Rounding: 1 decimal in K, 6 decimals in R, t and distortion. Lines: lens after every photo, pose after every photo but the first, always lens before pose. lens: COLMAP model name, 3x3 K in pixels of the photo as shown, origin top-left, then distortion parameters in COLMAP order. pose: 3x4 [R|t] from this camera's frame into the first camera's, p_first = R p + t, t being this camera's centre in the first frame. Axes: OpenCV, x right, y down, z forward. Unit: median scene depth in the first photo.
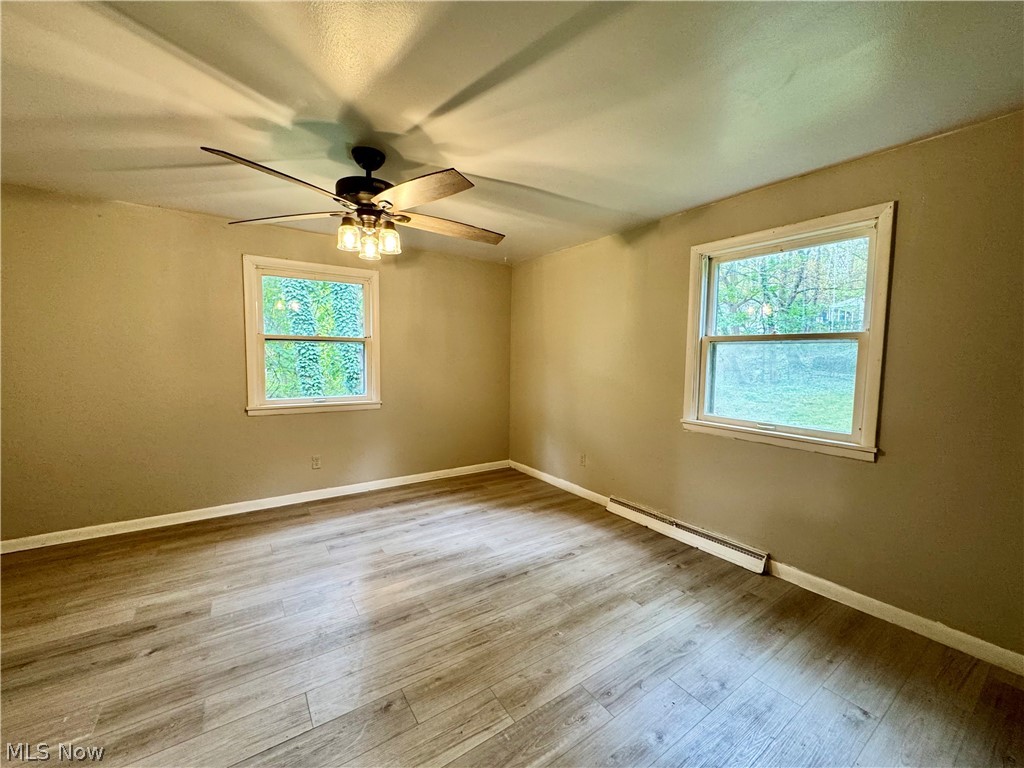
lens RADIAL K [[412.3, 0, 512.0], [0, 412.3, 380.7], [0, 0, 1]] dist [0.007375, 0.000188]
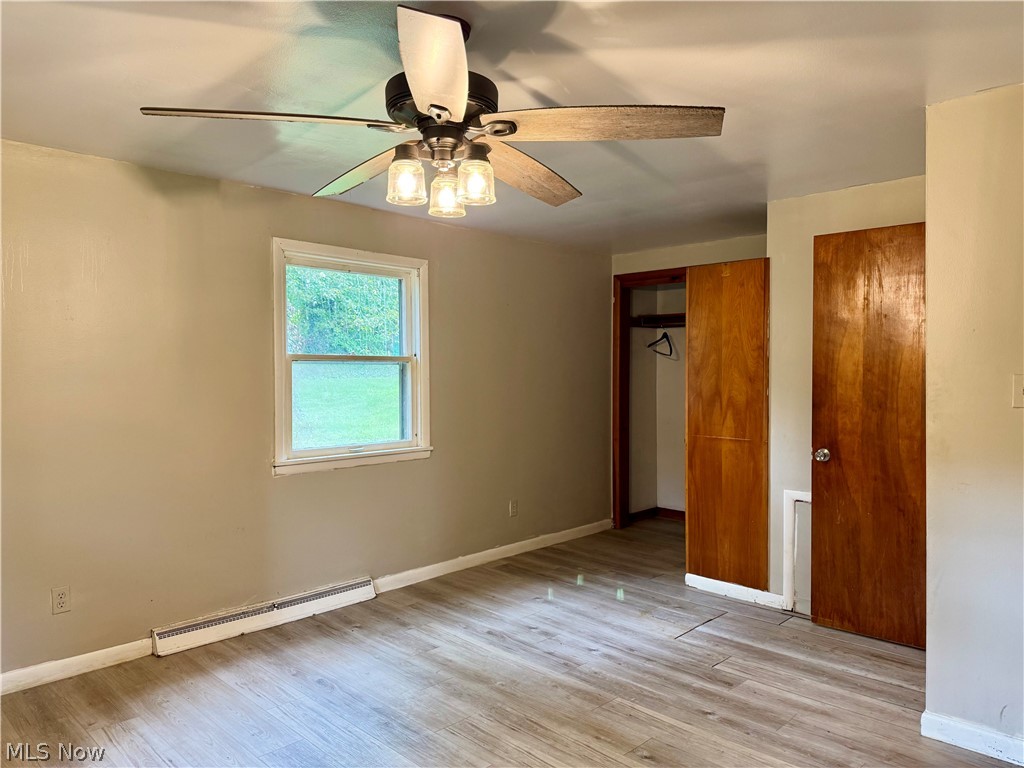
lens RADIAL K [[724.5, 0, 515.7], [0, 724.5, 382.5], [0, 0, 1]] dist [0.067185, -0.041563]
pose [[-0.195583, -0.028156, 0.980283, -1.154934], [0.059857, 0.997381, 0.040589, -0.094708], [-0.978859, 0.066615, -0.193385, 0.969722]]
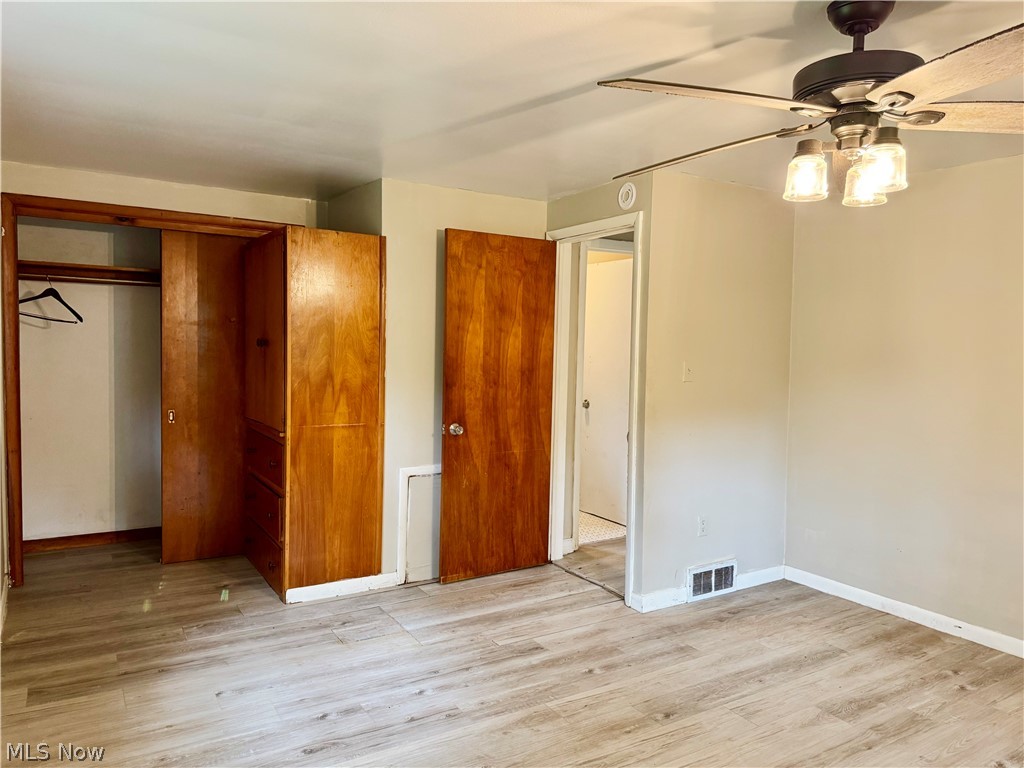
lens RADIAL K [[724.5, 0, 510.5], [0, 724.5, 378.9], [0, 0, 1]] dist [0.067185, -0.041563]
pose [[-0.998301, -0.034646, 0.046857, 0.022062], [-0.029123, 0.993074, 0.113822, -0.154444], [-0.050476, 0.112264, -0.992396, 1.705230]]
